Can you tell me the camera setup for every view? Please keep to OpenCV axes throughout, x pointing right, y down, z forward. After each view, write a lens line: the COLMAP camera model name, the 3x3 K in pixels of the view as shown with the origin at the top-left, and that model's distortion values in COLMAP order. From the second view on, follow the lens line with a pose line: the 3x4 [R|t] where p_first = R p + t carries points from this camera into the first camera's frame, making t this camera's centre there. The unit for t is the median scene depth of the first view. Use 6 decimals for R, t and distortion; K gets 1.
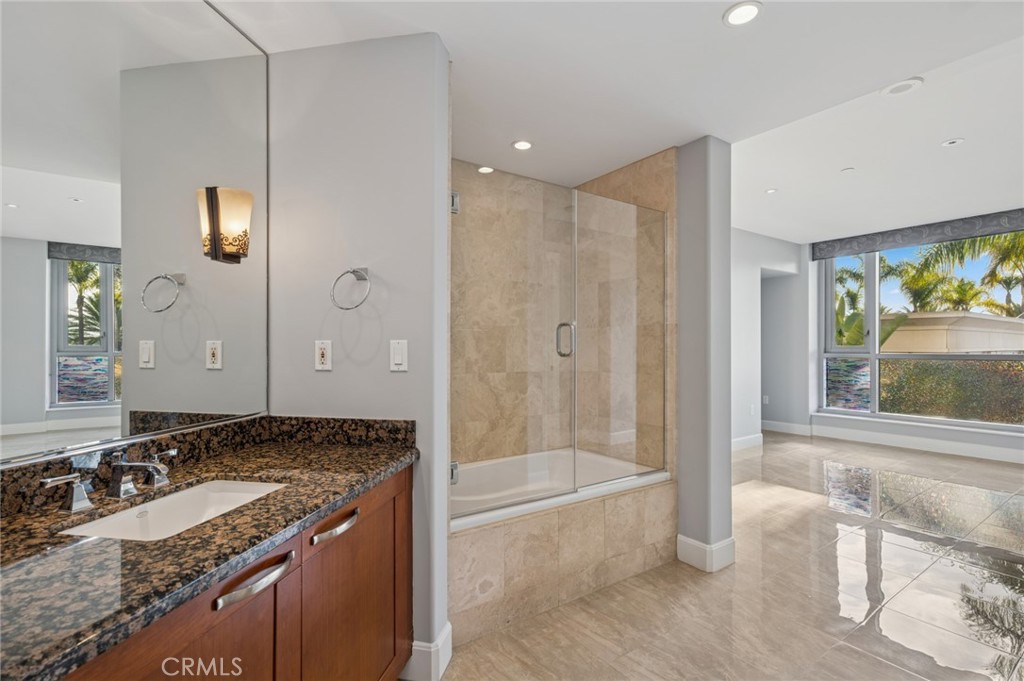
lens RADIAL K [[472.4, 0, 517.4], [0, 472.4, 346.3], [0, 0, 1]] dist [0.003344, 0.000600]
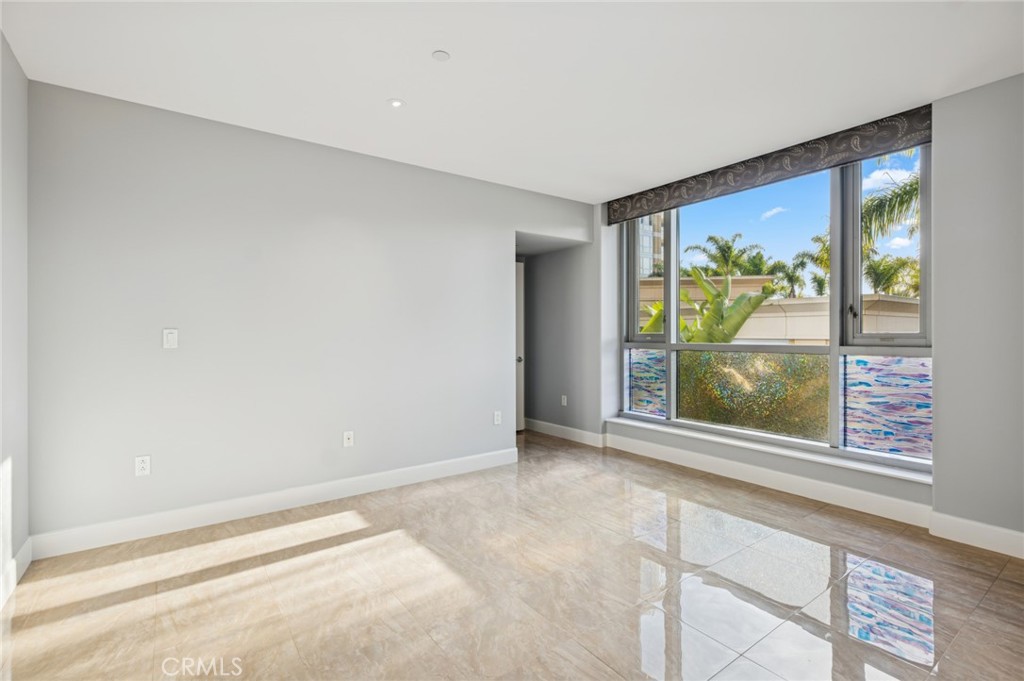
lens RADIAL K [[472.4, 0, 513.2], [0, 472.4, 334.9], [0, 0, 1]] dist [0.003344, 0.000600]
pose [[0.999857, -0.001515, 0.016855, 0.454521], [0.001434, 0.999987, 0.004805, -0.002380], [-0.016862, -0.004780, 0.999846, 0.214995]]
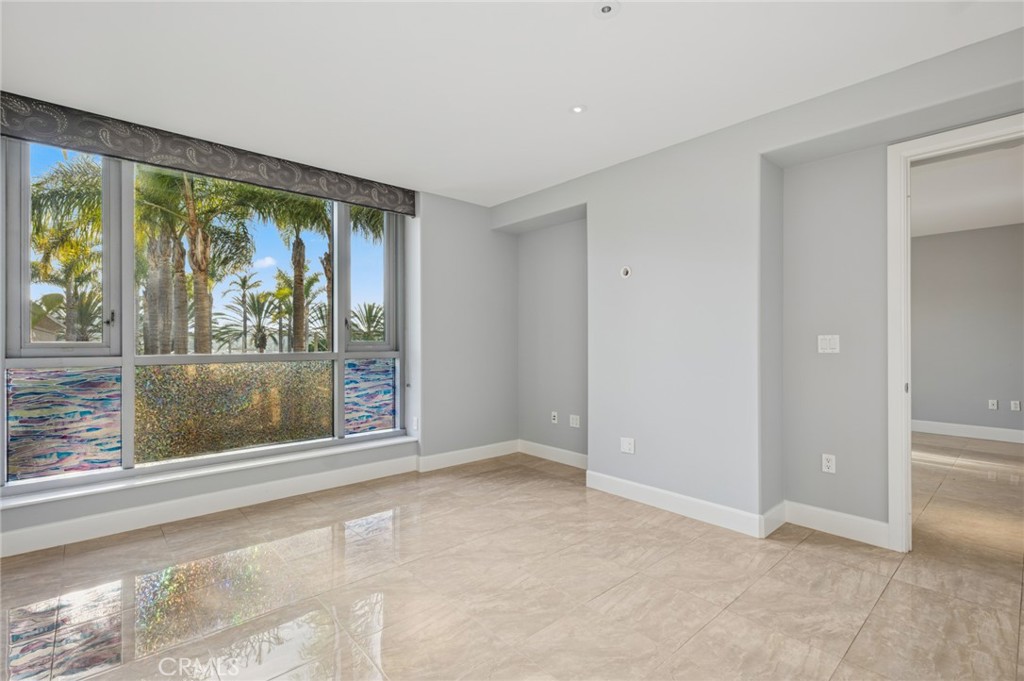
lens RADIAL K [[472.4, 0, 509.6], [0, 472.4, 342.9], [0, 0, 1]] dist [0.003344, 0.000600]
pose [[-0.118398, -0.001836, 0.992965, 0.165039], [0.000651, 0.999998, 0.001926, -0.000521], [-0.992966, 0.000874, -0.118397, 0.602087]]
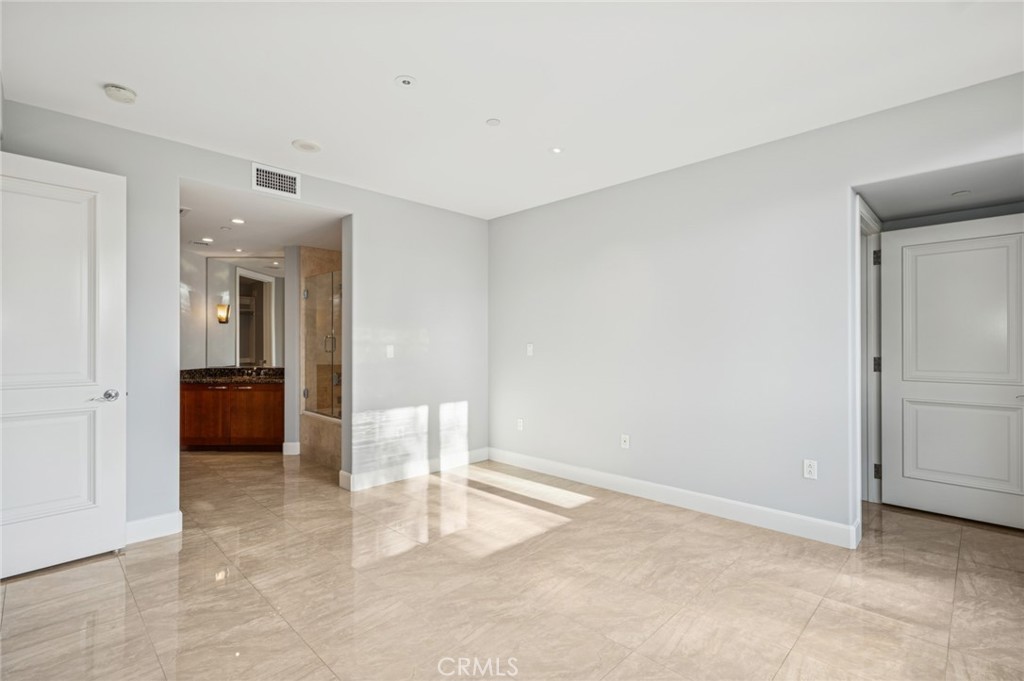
lens RADIAL K [[472.4, 0, 522.7], [0, 472.4, 343.8], [0, 0, 1]] dist [0.003344, 0.000600]
pose [[0.191545, -0.001183, -0.981483, 0.850438], [0.002080, 0.999998, -0.000799, -0.005235], [0.981482, -0.001888, 0.191547, 0.521689]]
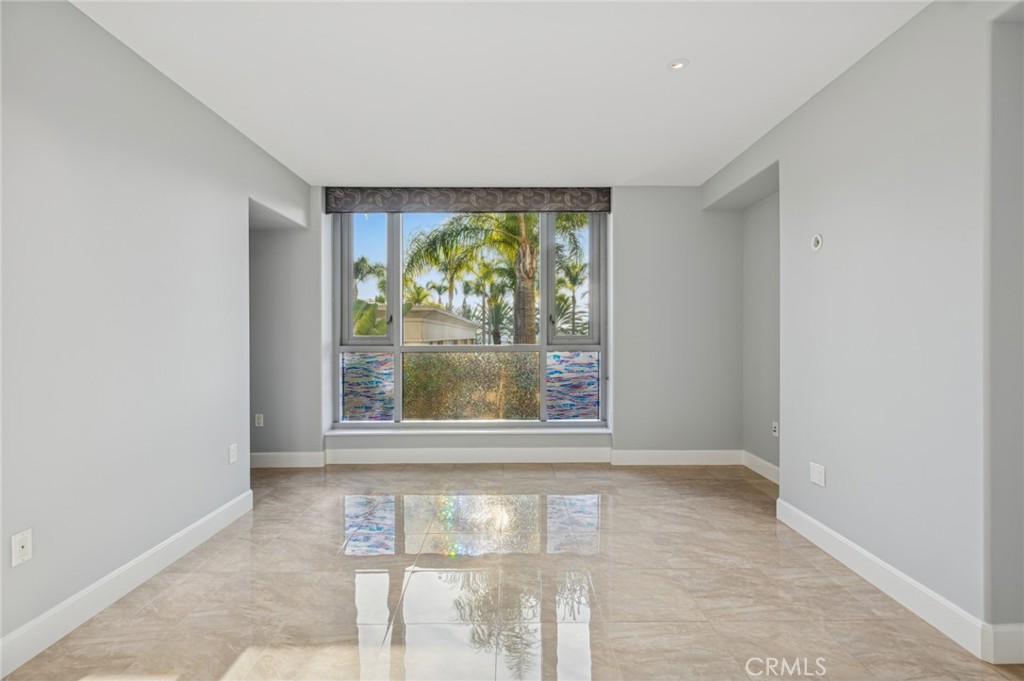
lens RADIAL K [[472.4, 0, 510.8], [0, 472.4, 339.2], [0, 0, 1]] dist [0.003344, 0.000600]
pose [[0.567054, -0.005032, 0.823665, 0.205847], [0.000507, 0.999983, 0.005760, -0.000010], [-0.823681, -0.002849, 0.567047, 0.383033]]
